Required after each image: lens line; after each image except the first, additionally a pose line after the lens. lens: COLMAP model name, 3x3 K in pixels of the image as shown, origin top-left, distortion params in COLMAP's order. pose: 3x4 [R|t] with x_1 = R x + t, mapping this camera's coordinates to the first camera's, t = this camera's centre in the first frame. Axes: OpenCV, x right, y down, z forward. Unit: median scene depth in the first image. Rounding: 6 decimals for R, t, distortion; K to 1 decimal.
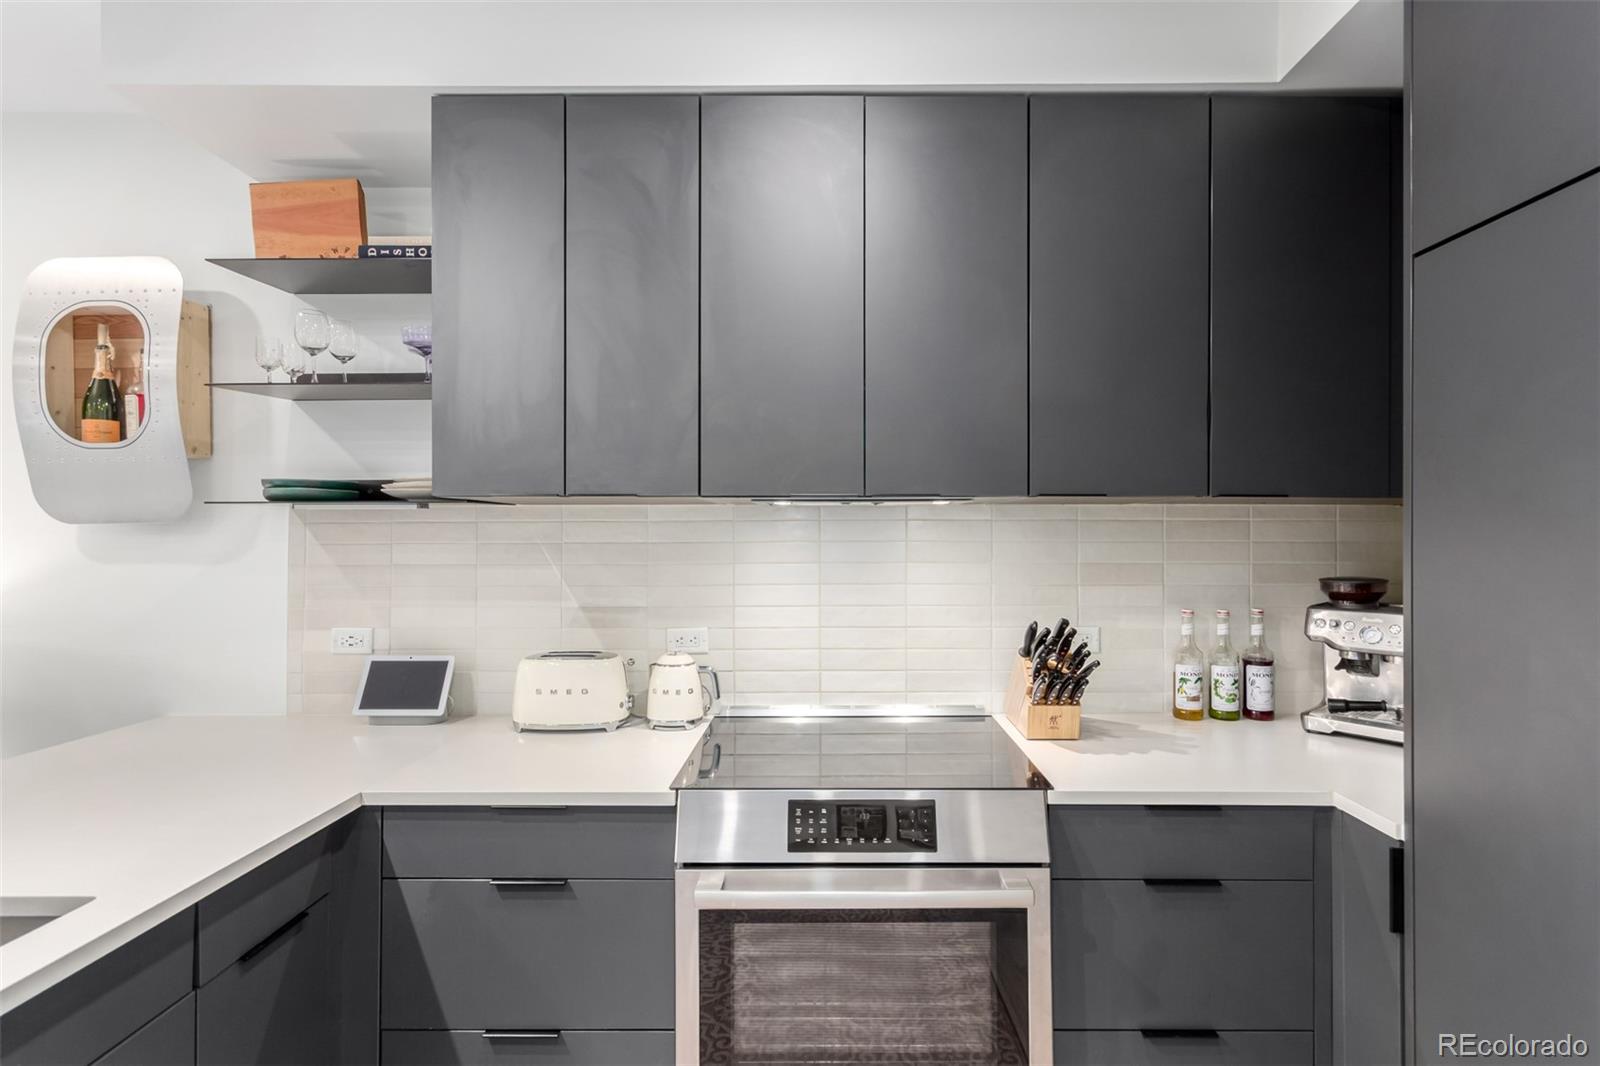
lens RADIAL K [[748.2, 0, 822.6], [0, 748.2, 533.4], [0, 0, 1]] dist [0.010883, -0.001545]
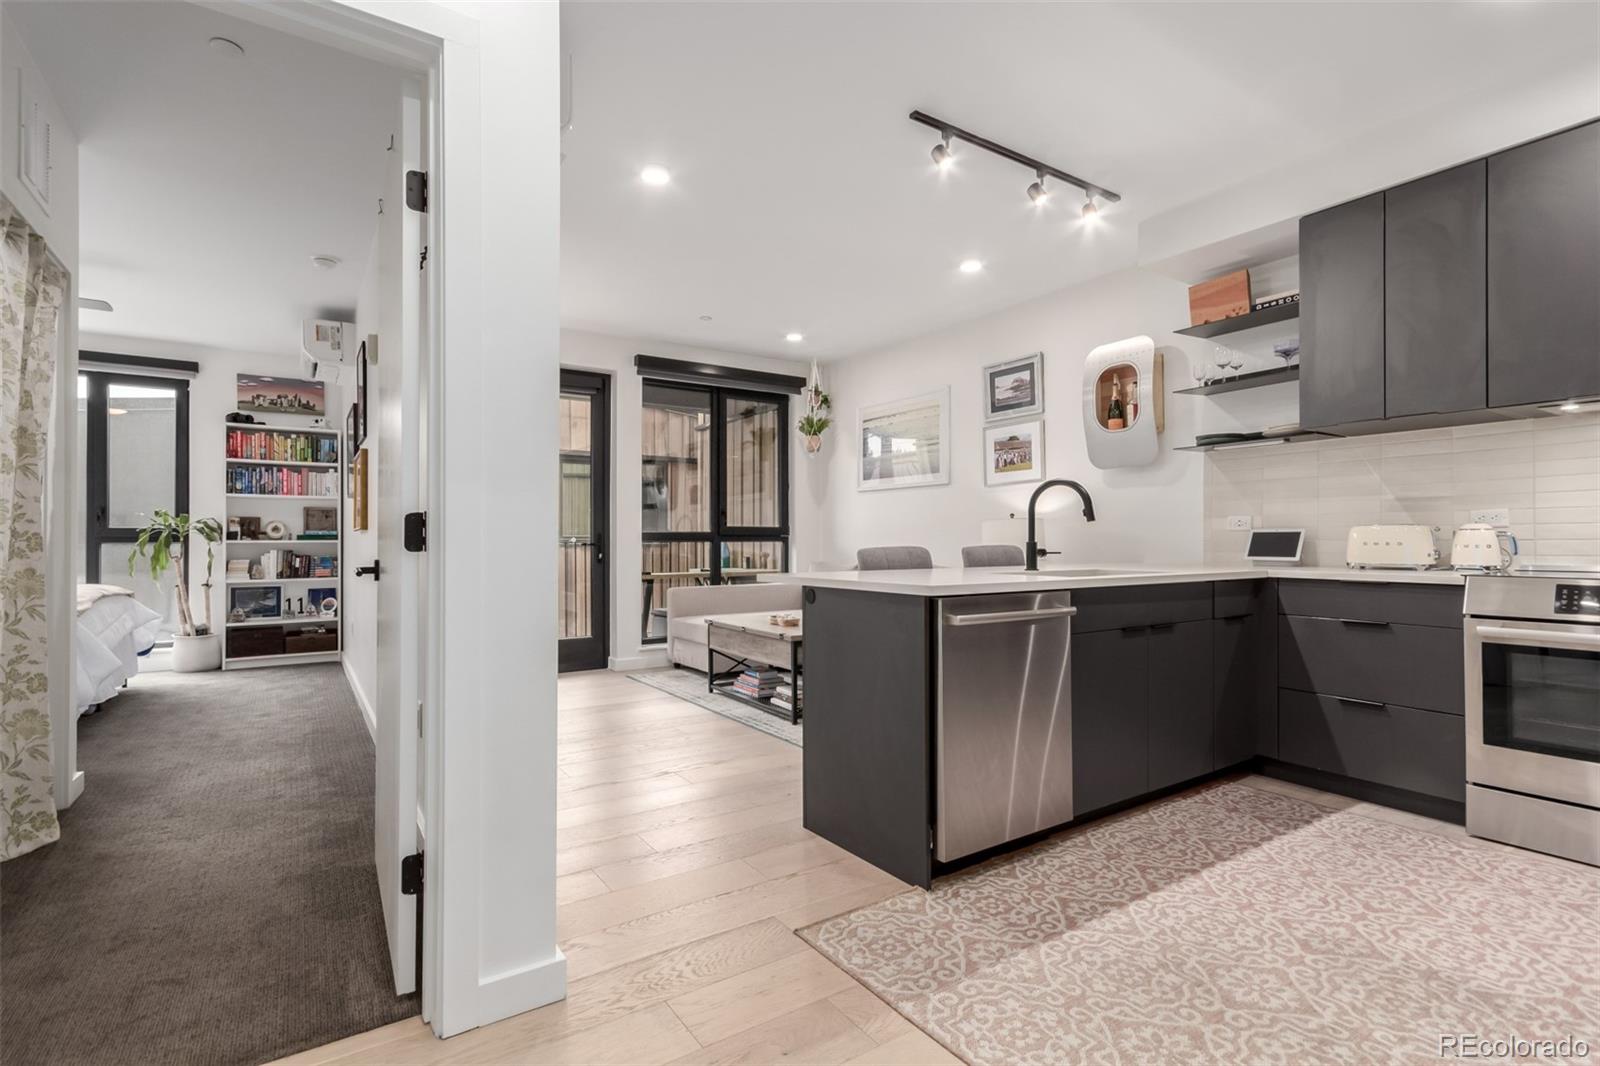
lens RADIAL K [[748.2, 0, 789.9], [0, 748.2, 534.7], [0, 0, 1]] dist [0.010883, -0.001545]
pose [[0.549735, -0.006452, -0.835314, 0.297506], [0.001161, 0.999975, -0.006959, 0.190329], [0.835338, 0.002856, 0.549729, -0.932036]]
